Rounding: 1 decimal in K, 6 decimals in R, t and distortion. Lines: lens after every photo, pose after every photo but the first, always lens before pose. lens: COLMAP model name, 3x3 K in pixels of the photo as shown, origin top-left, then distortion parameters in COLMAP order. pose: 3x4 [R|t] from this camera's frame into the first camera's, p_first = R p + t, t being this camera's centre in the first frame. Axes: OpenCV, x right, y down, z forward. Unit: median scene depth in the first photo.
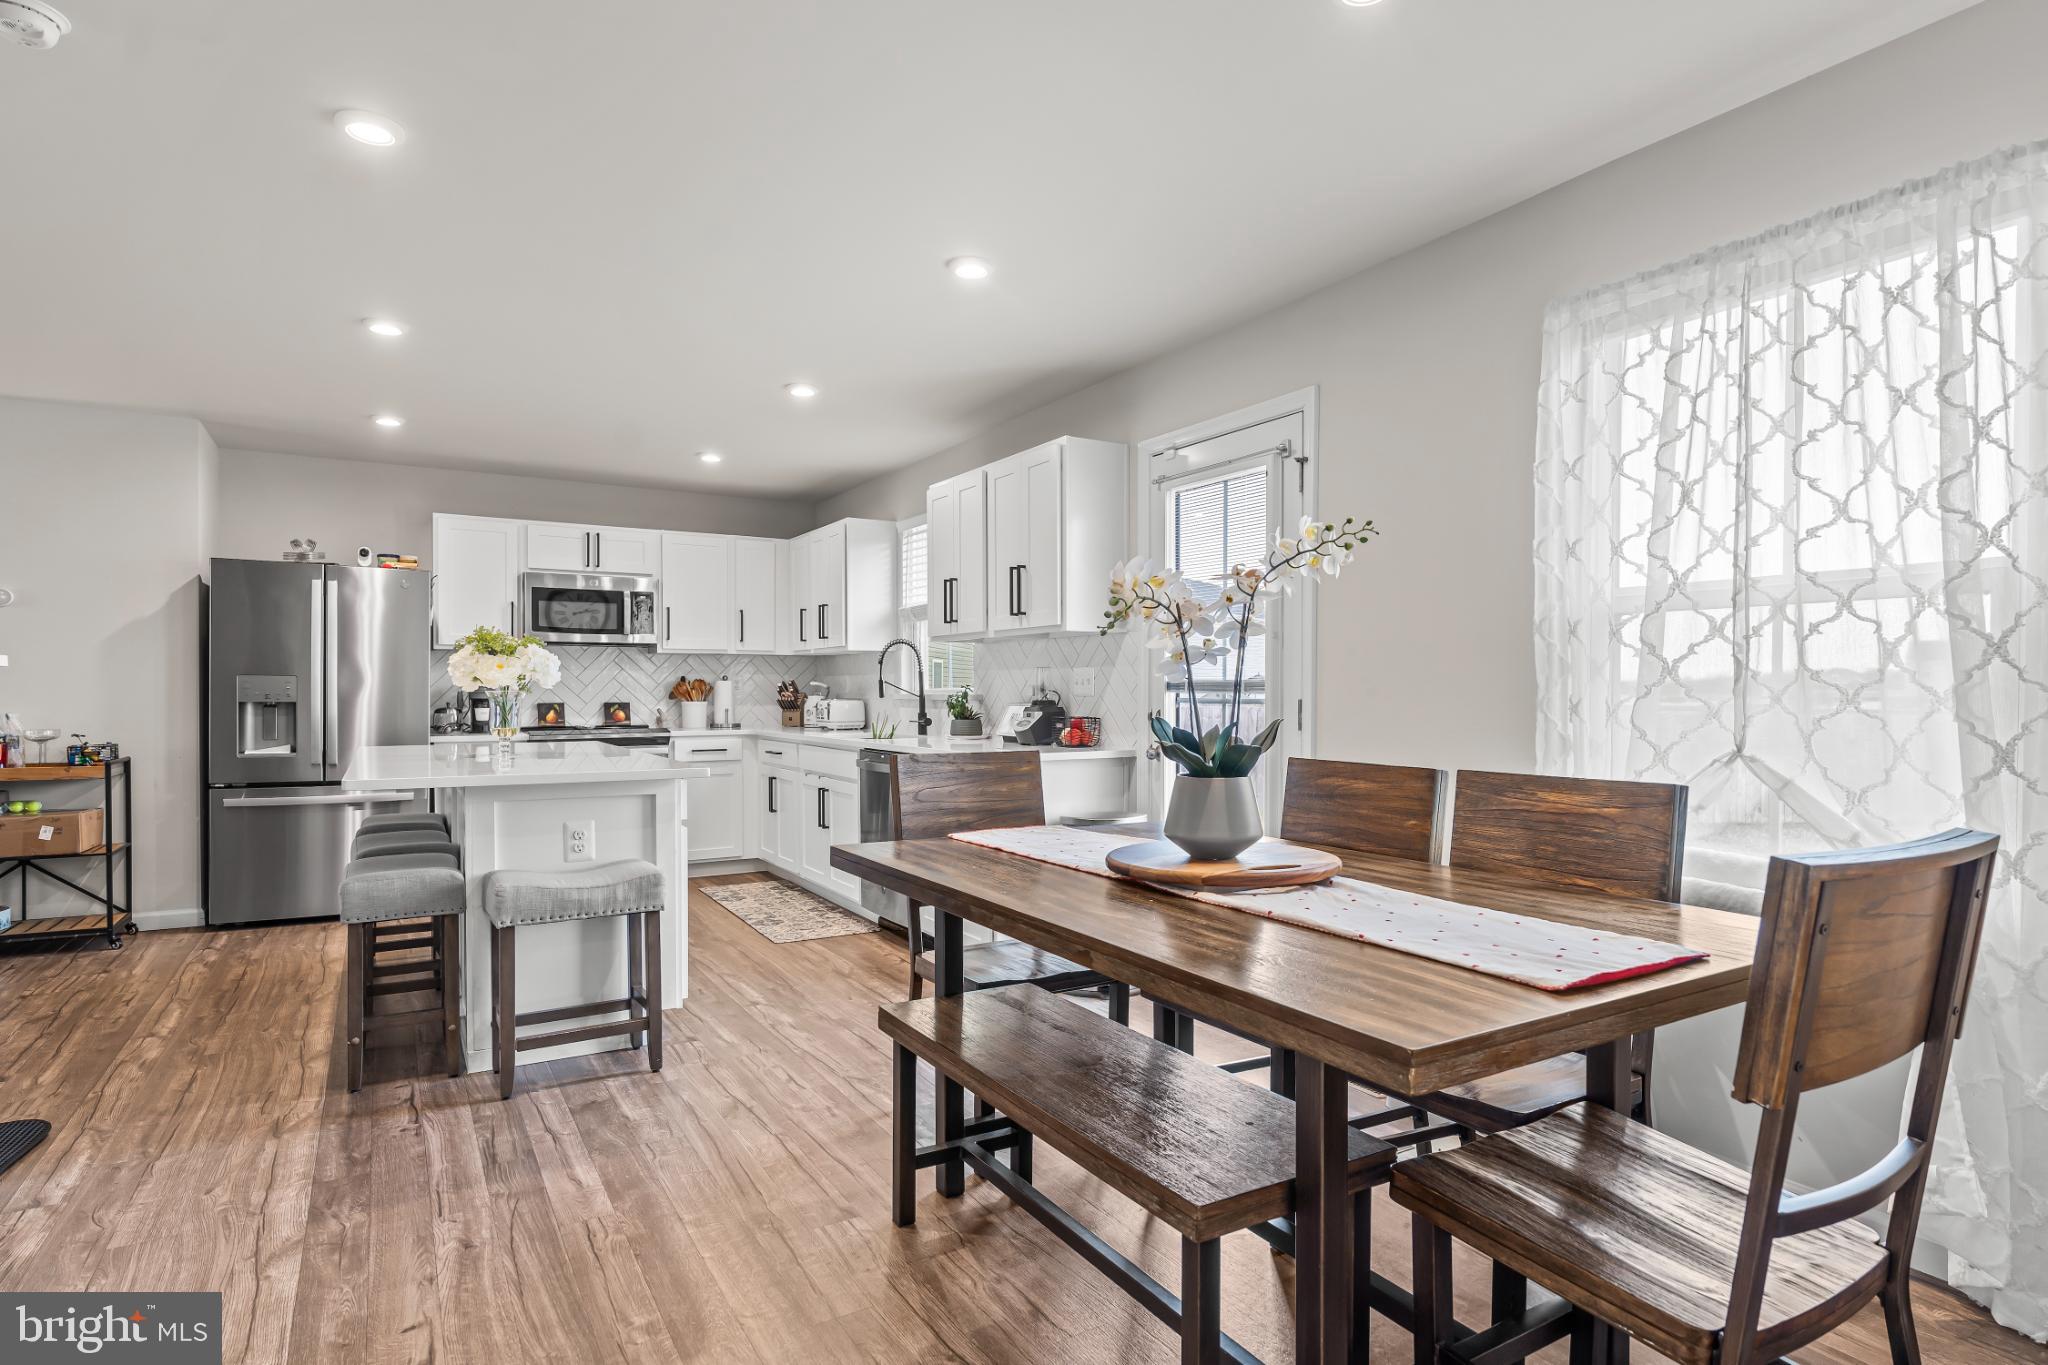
lens RADIAL K [[1074.9, 0, 1022.7], [0, 1074.9, 714.7], [0, 0, 1]] dist [-0.000266, -0.000040]
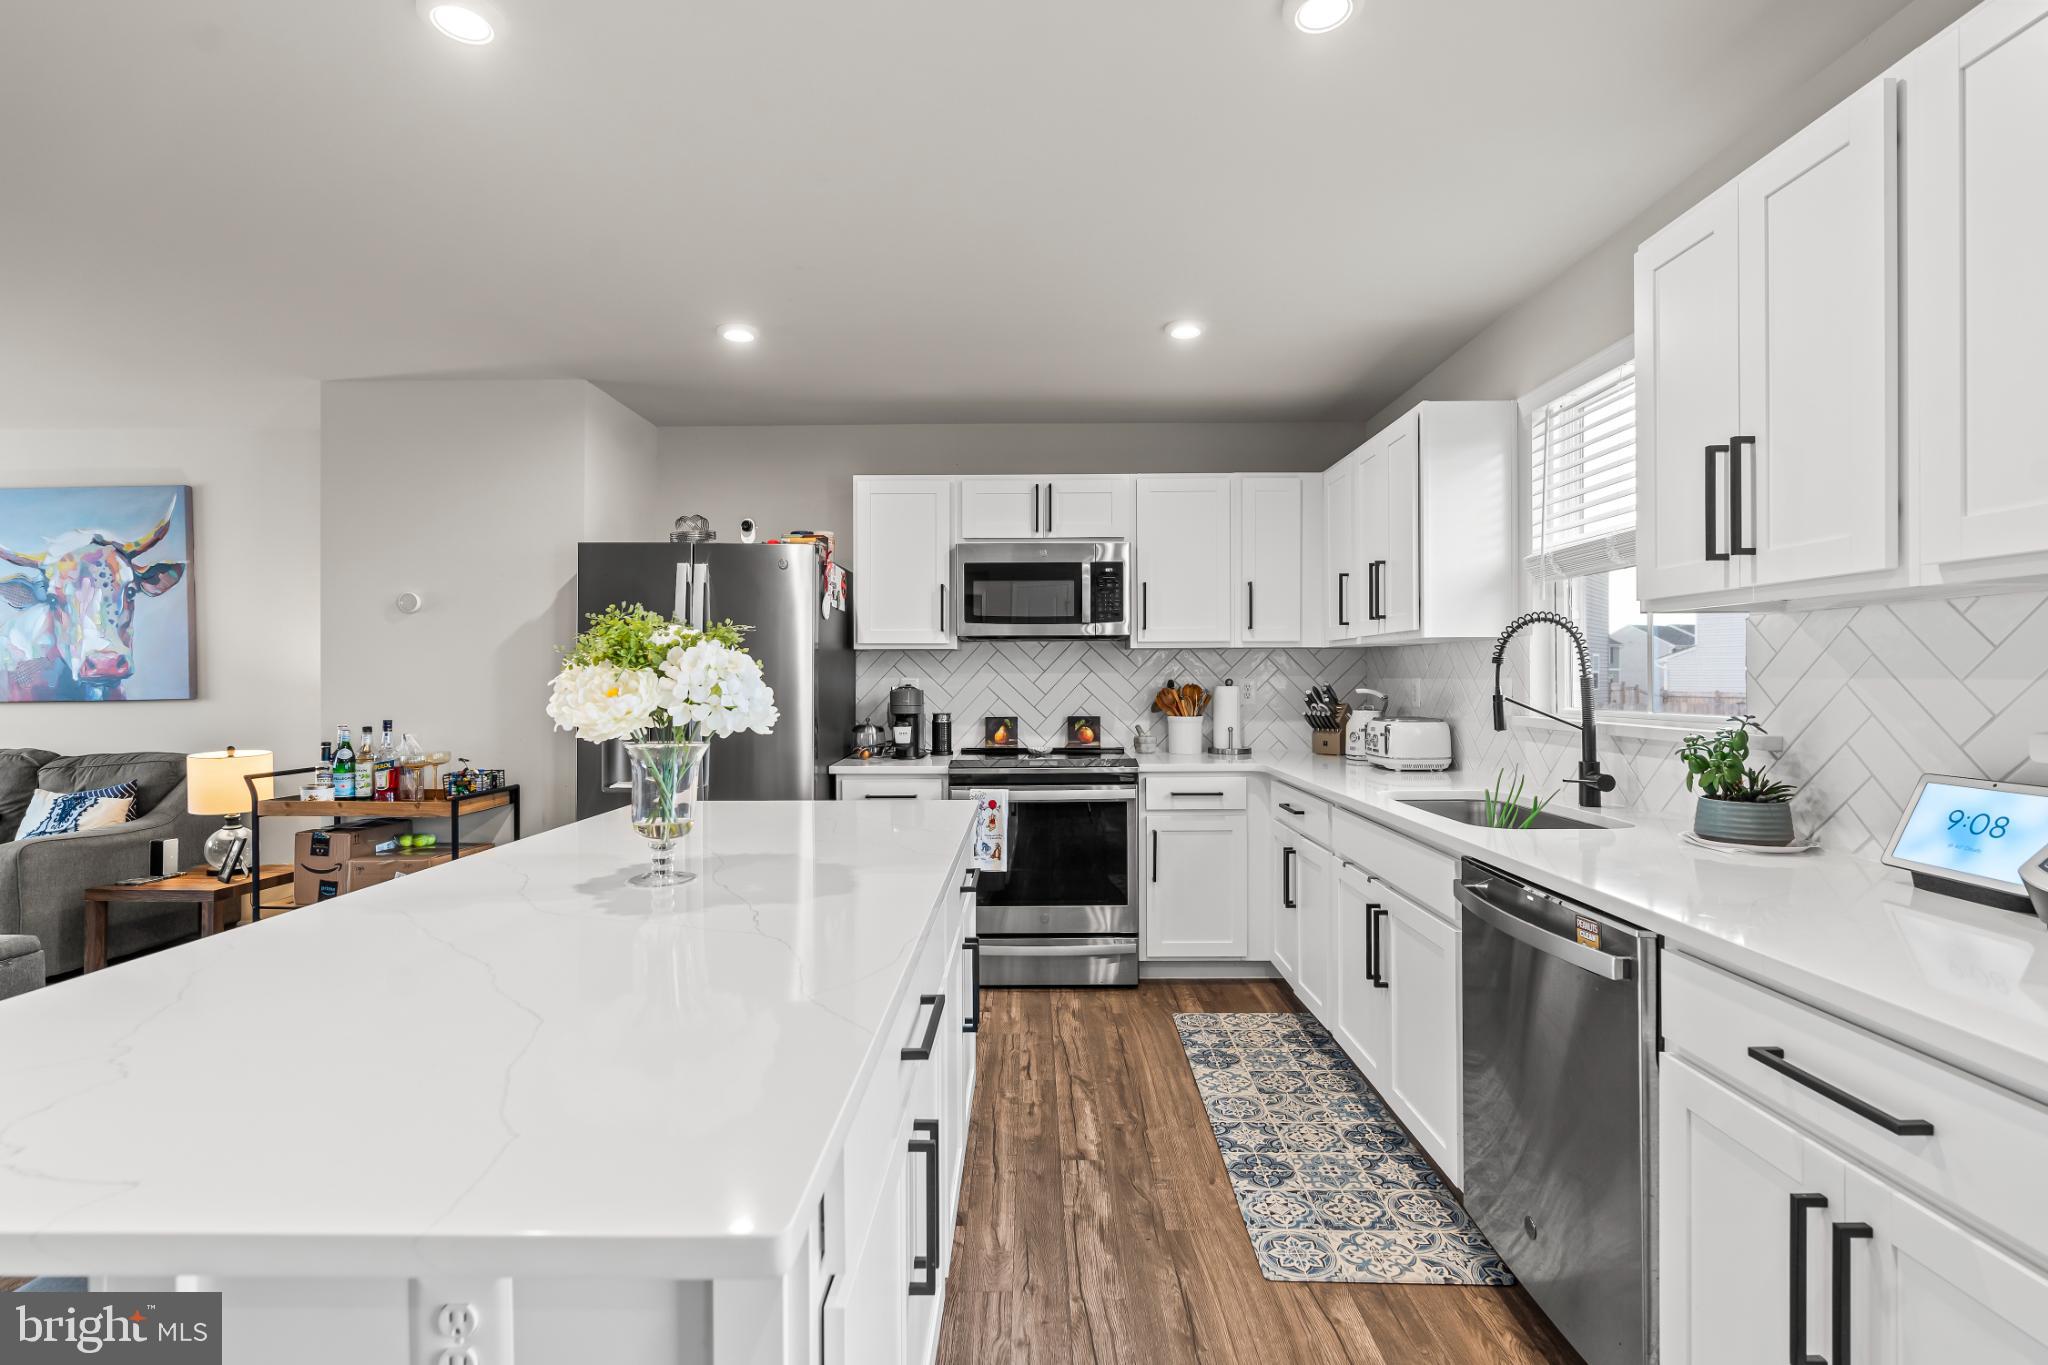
lens RADIAL K [[934.4, 0, 1028.2], [0, 934.4, 676.7], [0, 0, 1]] dist [-0.001247, 0.000440]
pose [[0.856834, -0.003847, -0.515579, -0.085613], [-0.007482, 0.999774, -0.019894, -0.027576], [0.515539, 0.020903, 0.856611, 0.463715]]
